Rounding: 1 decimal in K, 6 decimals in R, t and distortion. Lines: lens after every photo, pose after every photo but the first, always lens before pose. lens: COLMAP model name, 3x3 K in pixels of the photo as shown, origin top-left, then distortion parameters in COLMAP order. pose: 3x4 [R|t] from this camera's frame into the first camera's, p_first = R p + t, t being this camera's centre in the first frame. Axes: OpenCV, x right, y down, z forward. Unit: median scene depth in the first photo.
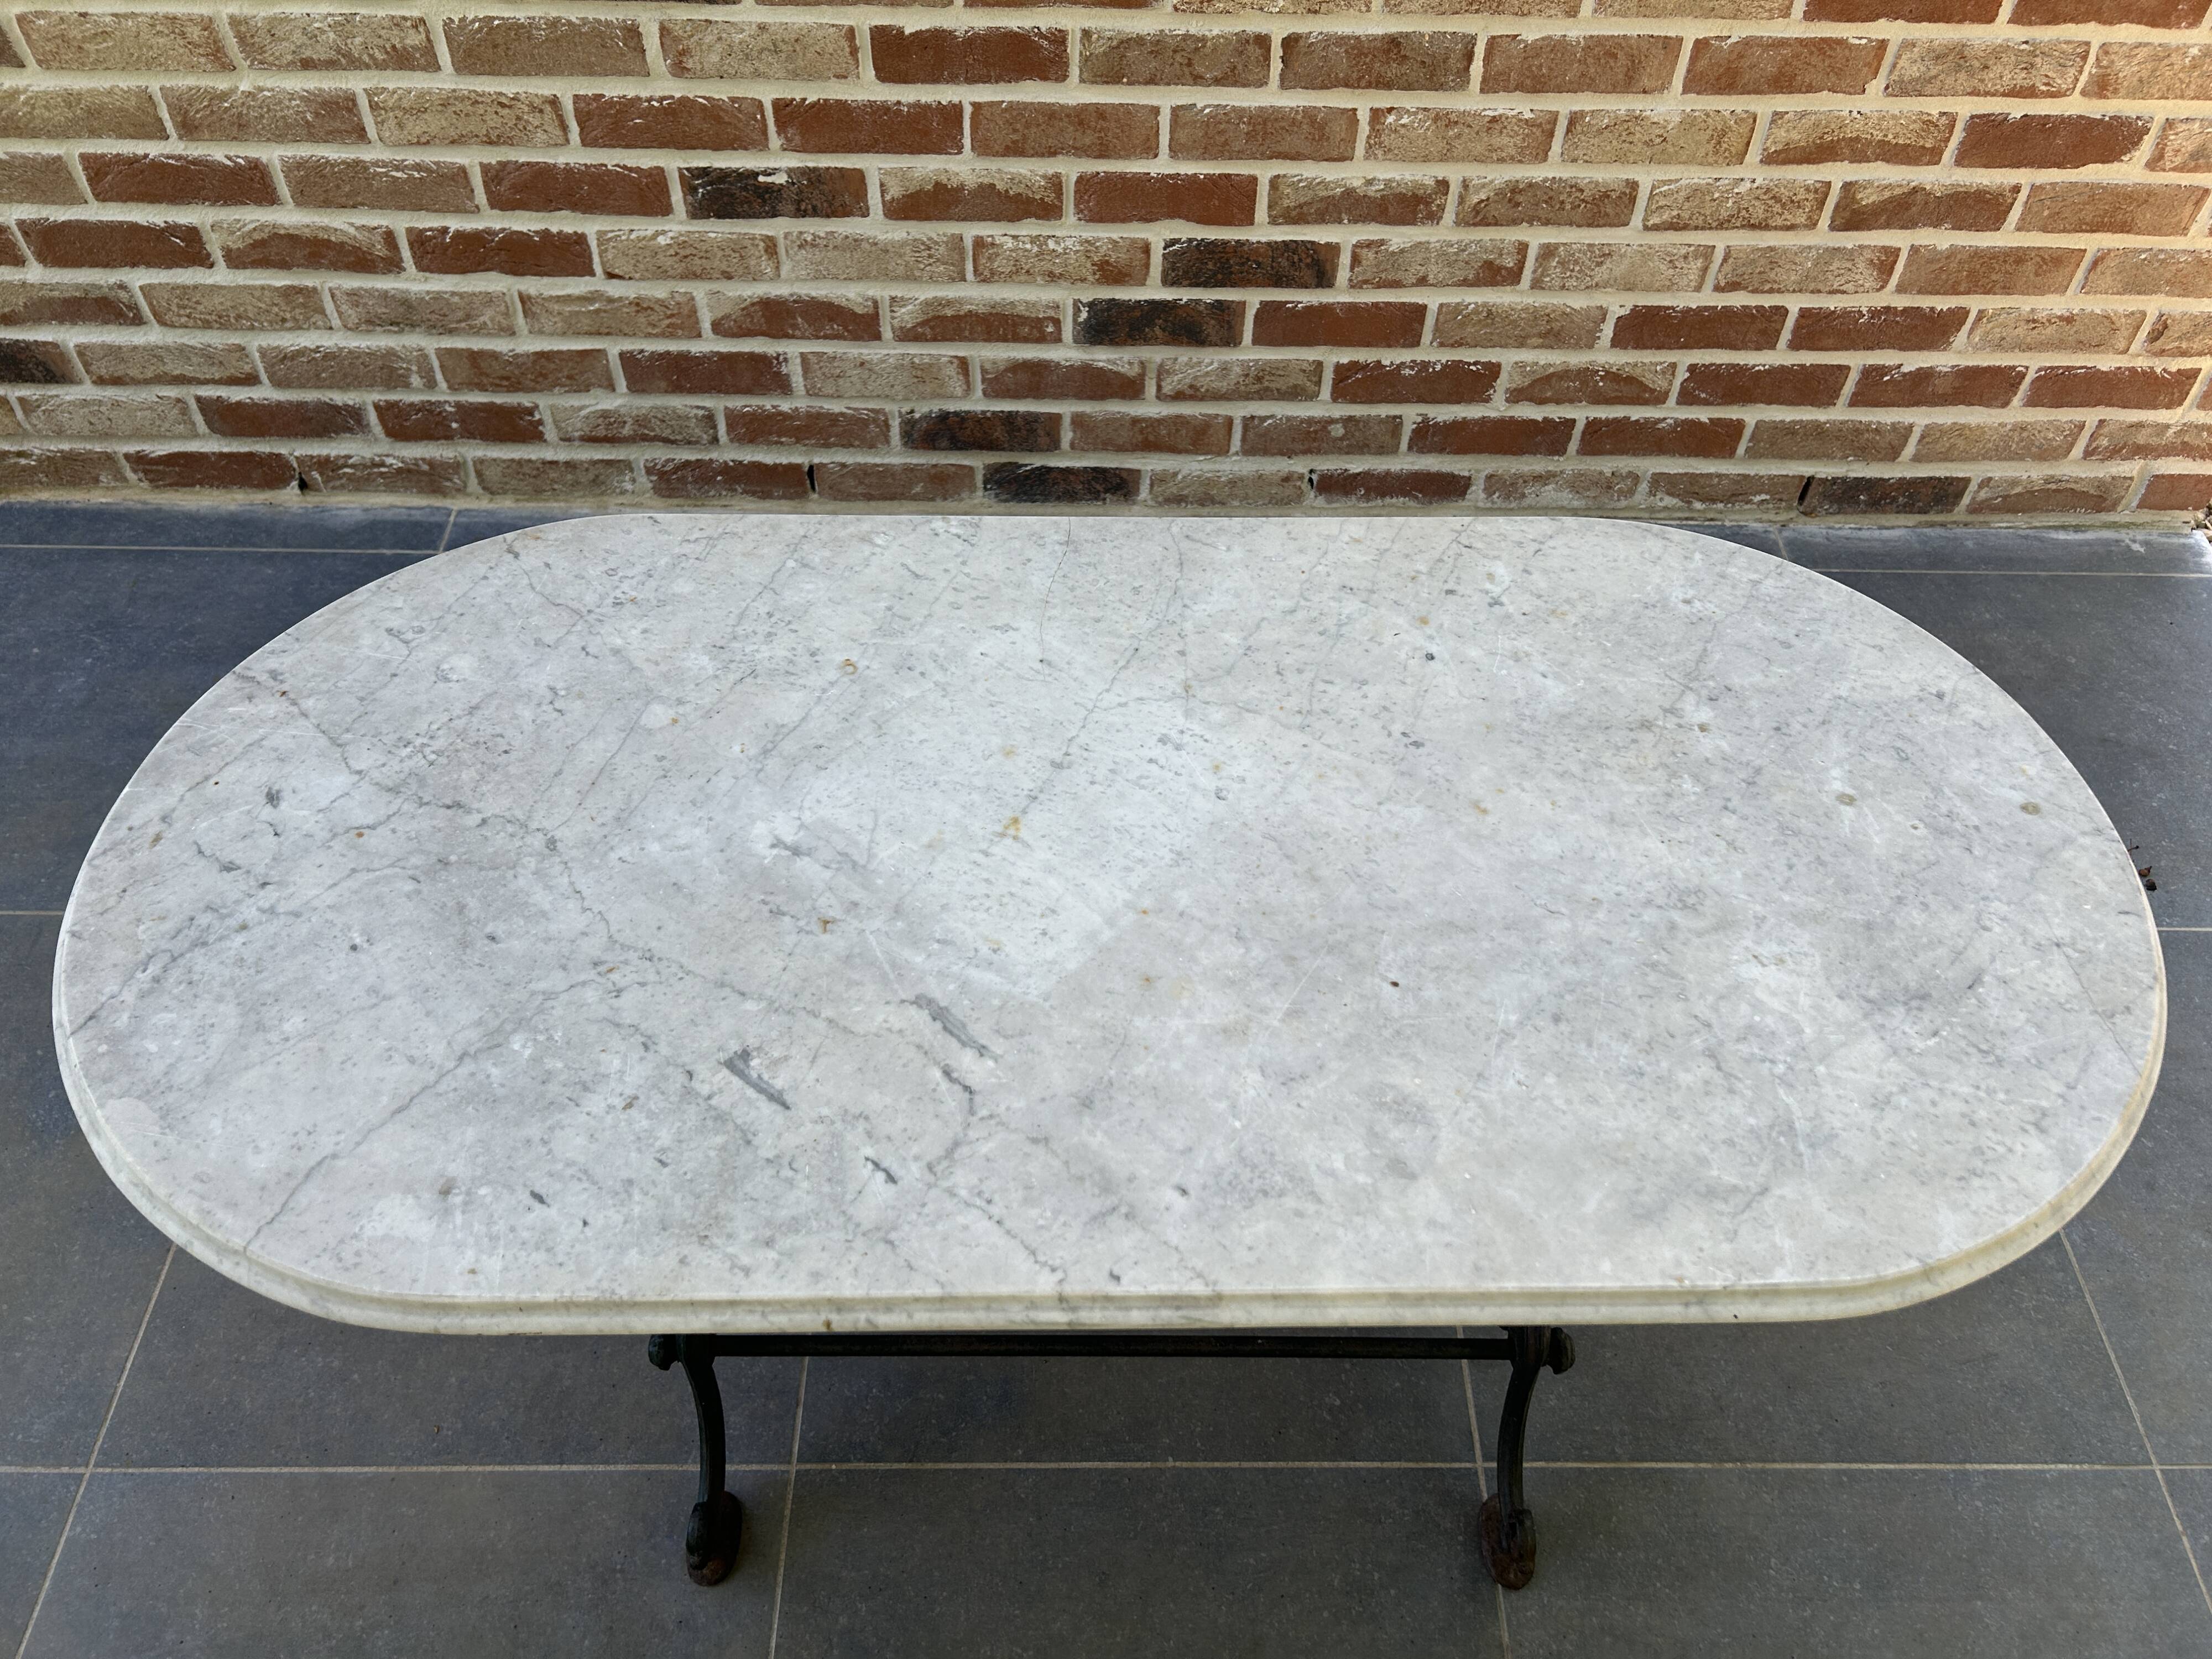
lens RADIAL K [[1676.2, 0, 1119.5], [0, 1676.2, 841.9], [0, 0, 1]] dist [0.040848, -0.044259]
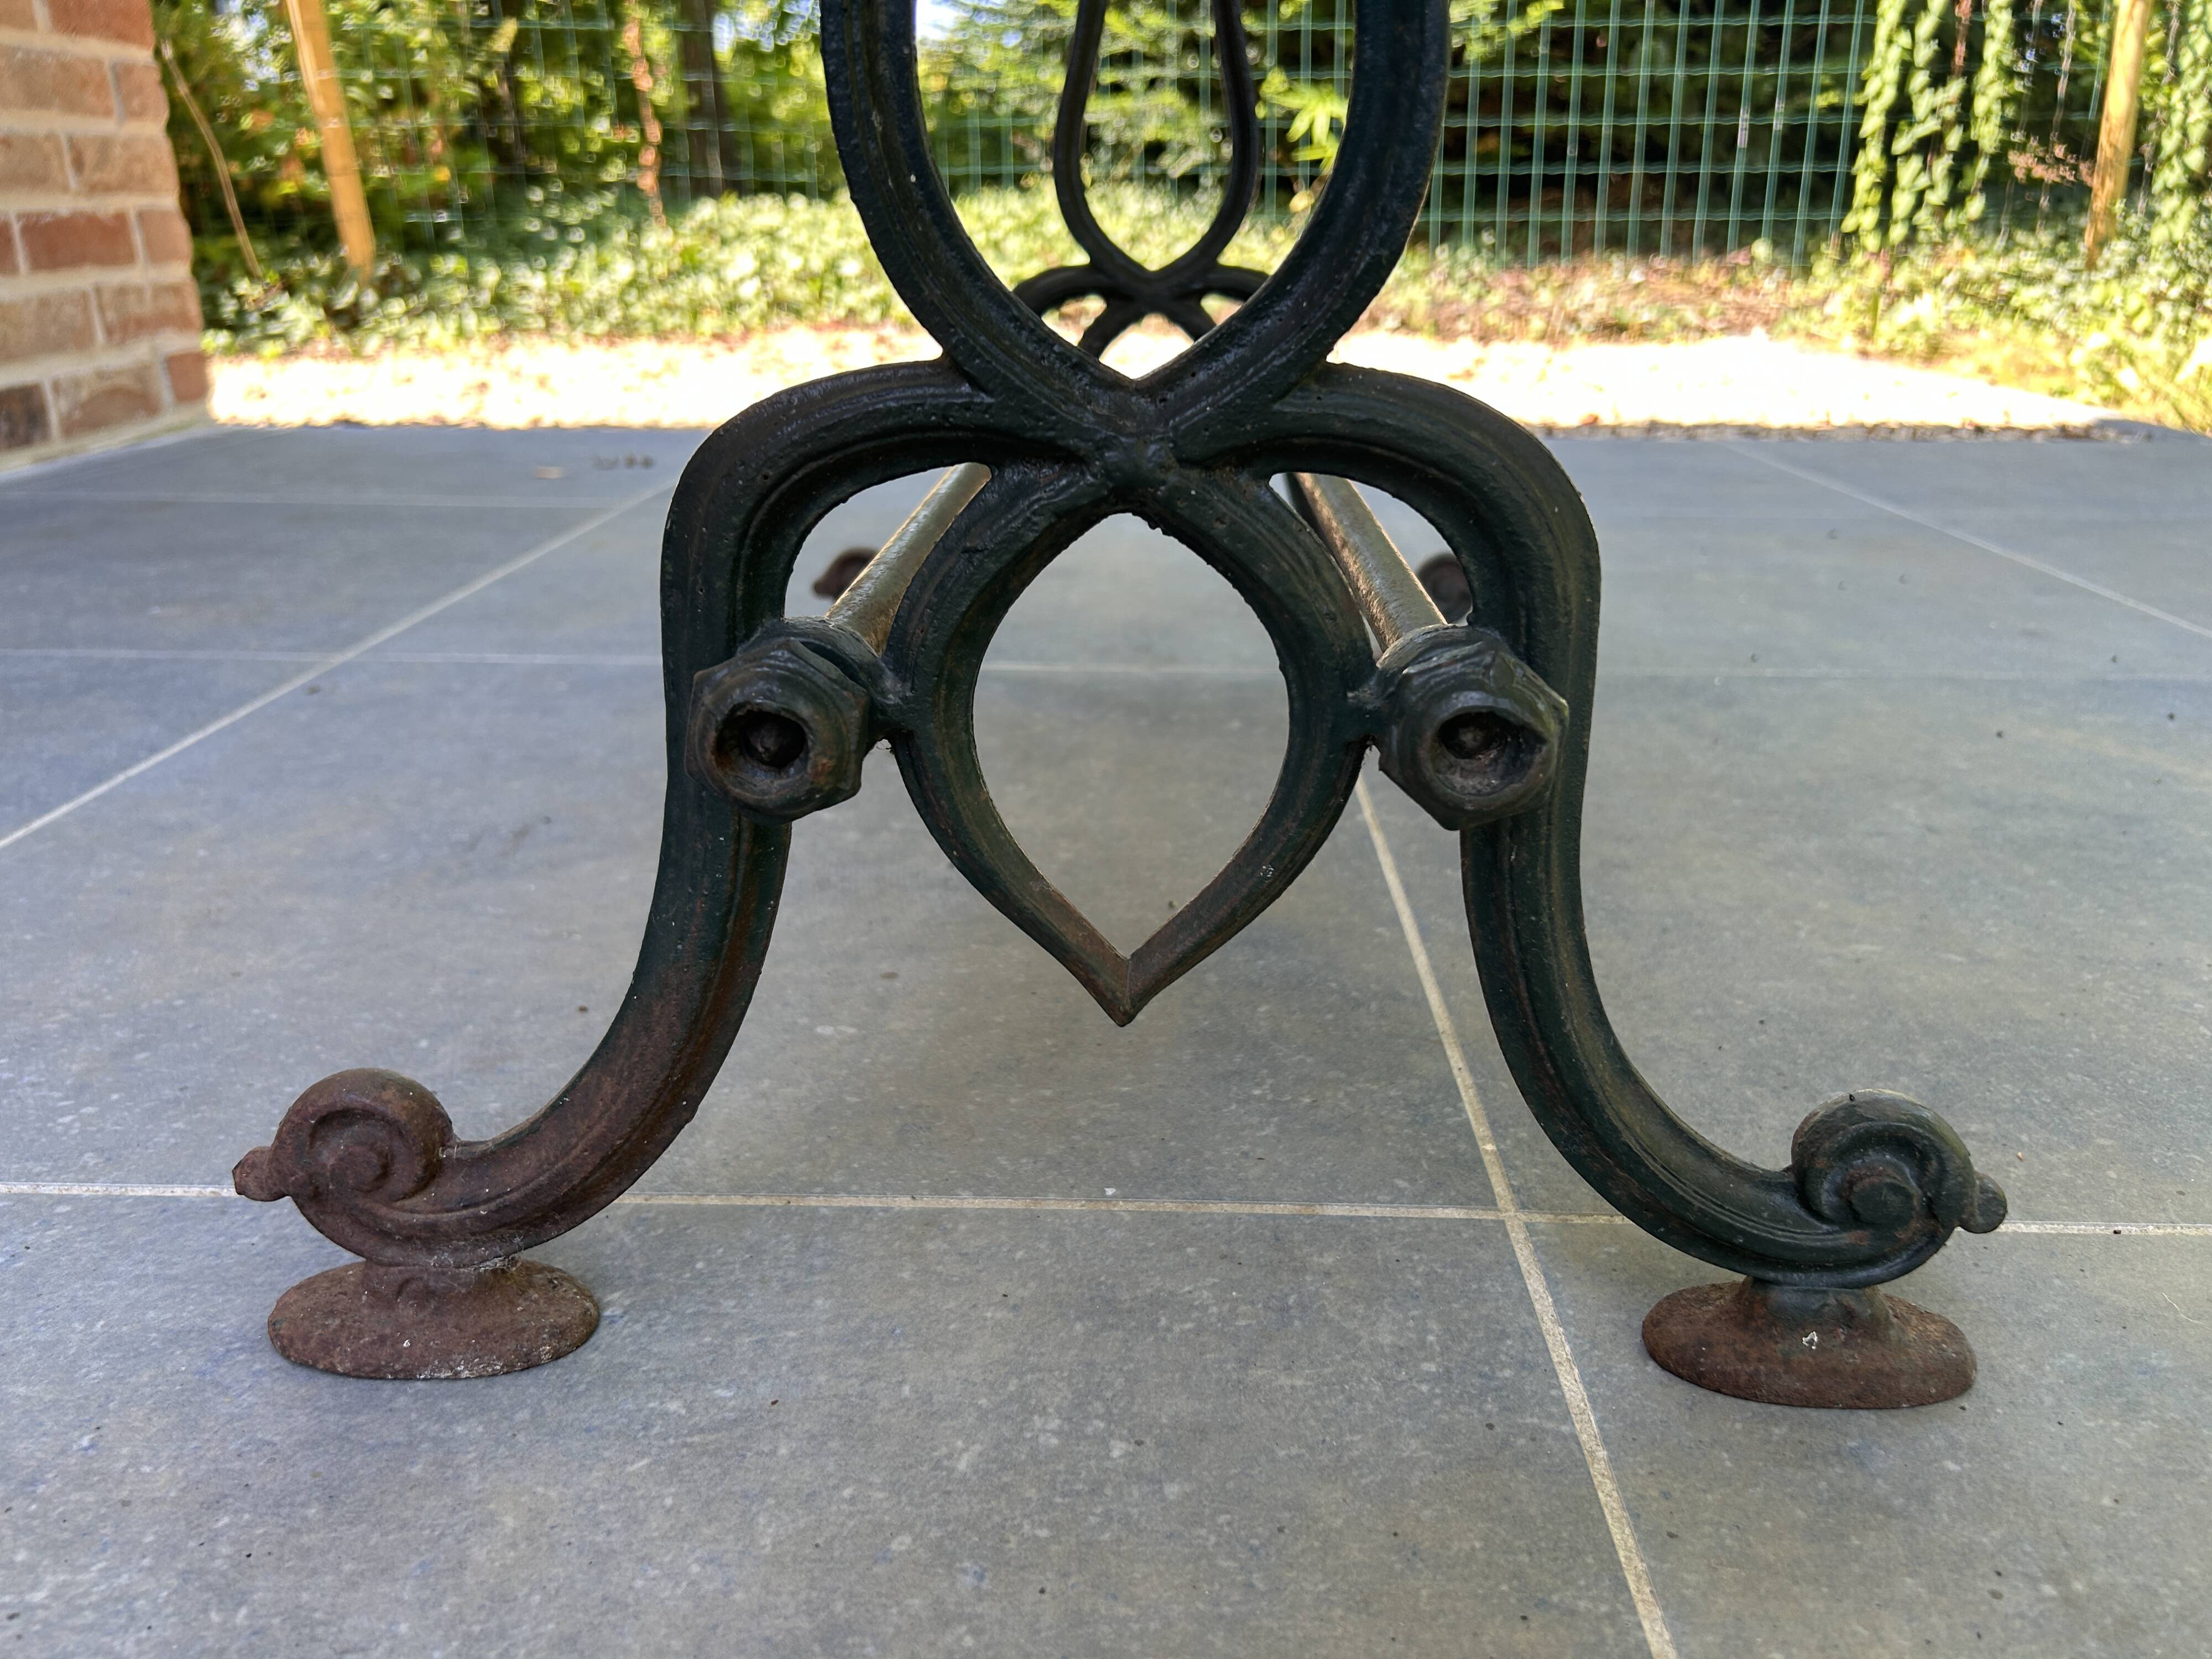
lens RADIAL K [[1715.2, 0, 1119.7], [0, 1715.2, 810.5], [0, 0, 1]] dist [0.031427, -0.039531]
pose [[0.033516, -0.350476, 0.935972, -0.367291], [0.761817, 0.615143, 0.203061, 0.154602], [-0.646924, 0.706234, 0.287616, 0.695326]]
